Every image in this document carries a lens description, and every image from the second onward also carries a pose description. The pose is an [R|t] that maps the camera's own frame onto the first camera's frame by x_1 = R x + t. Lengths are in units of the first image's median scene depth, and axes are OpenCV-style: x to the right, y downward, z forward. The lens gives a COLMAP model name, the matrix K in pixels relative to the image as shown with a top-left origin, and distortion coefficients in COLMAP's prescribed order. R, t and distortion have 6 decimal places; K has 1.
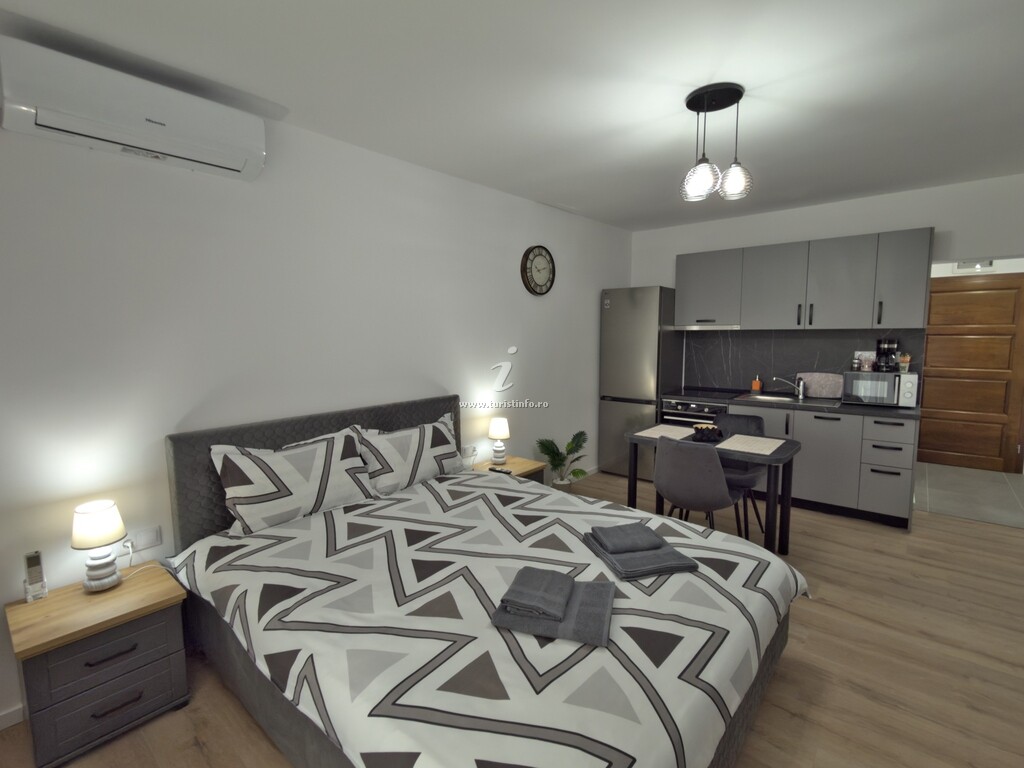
lens RADIAL K [[481.3, 0, 516.7], [0, 481.3, 385.5], [0, 0, 1]] dist [0.004531, 0.000359]
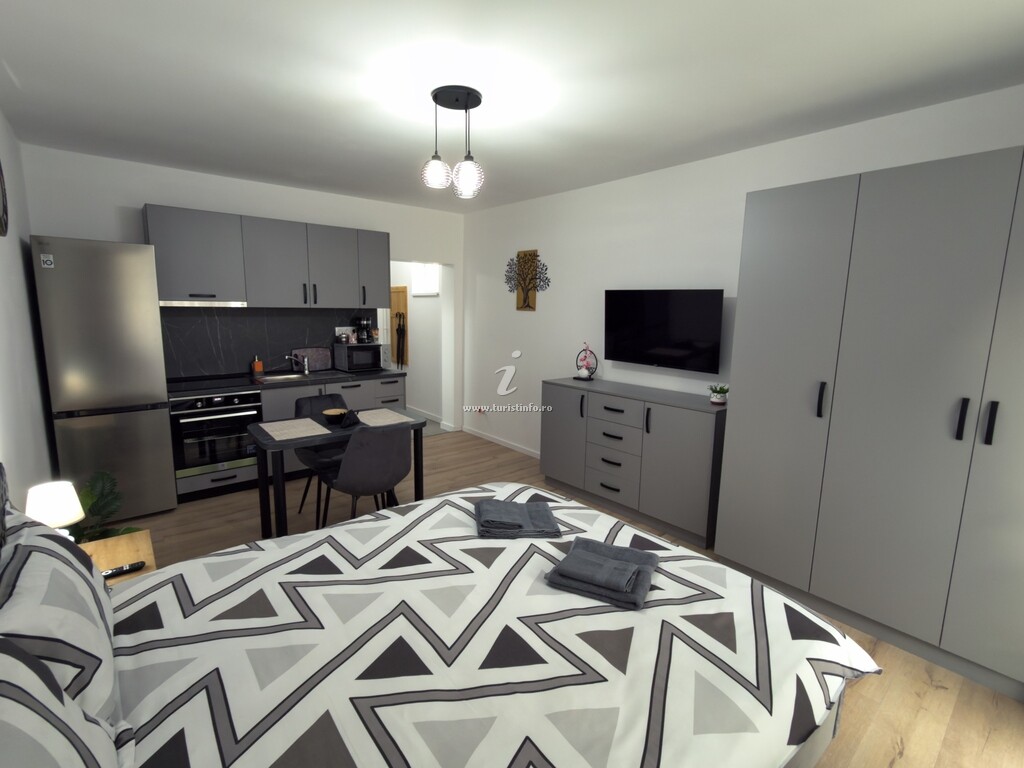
lens RADIAL K [[481.3, 0, 507.9], [0, 481.3, 383.1], [0, 0, 1]] dist [0.004531, 0.000359]
pose [[0.181275, -0.144922, 0.972696, -0.407475], [0.093399, 0.987149, 0.129670, -0.054360], [-0.978987, 0.067343, 0.192481, 0.414594]]
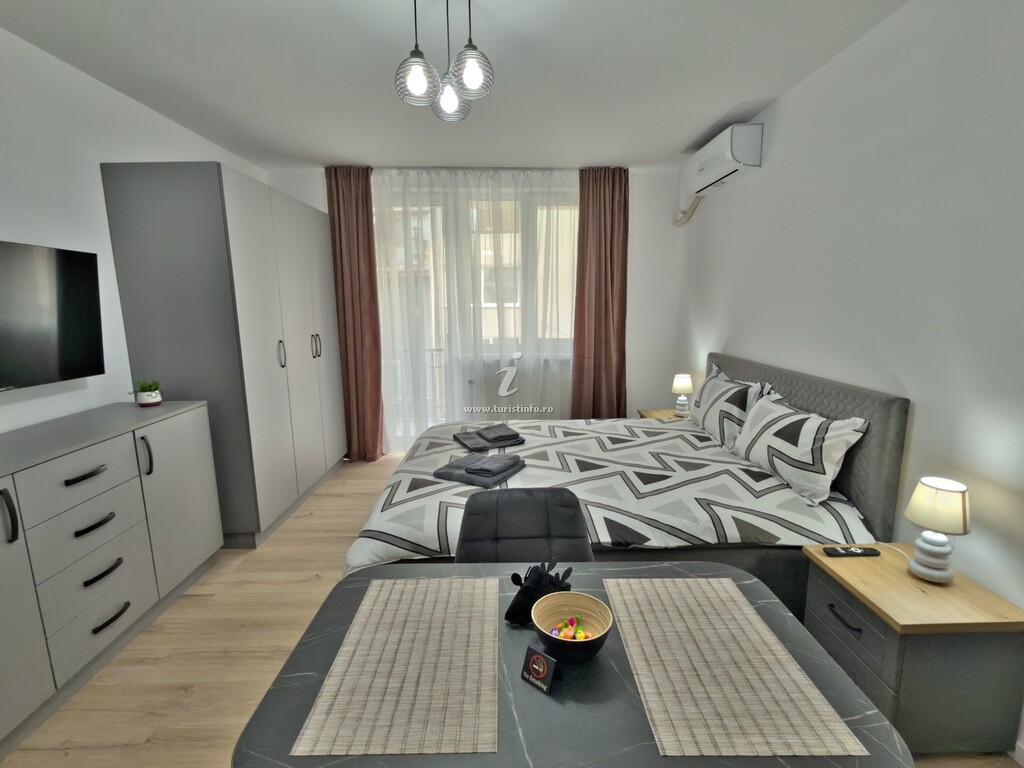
lens RADIAL K [[481.3, 0, 509.3], [0, 481.3, 380.5], [0, 0, 1]] dist [0.004531, 0.000359]
pose [[-0.757063, 0.120851, -0.642067, 0.507375], [-0.058242, 0.966347, 0.250561, -0.101196], [0.650741, 0.227086, -0.724547, 0.999590]]
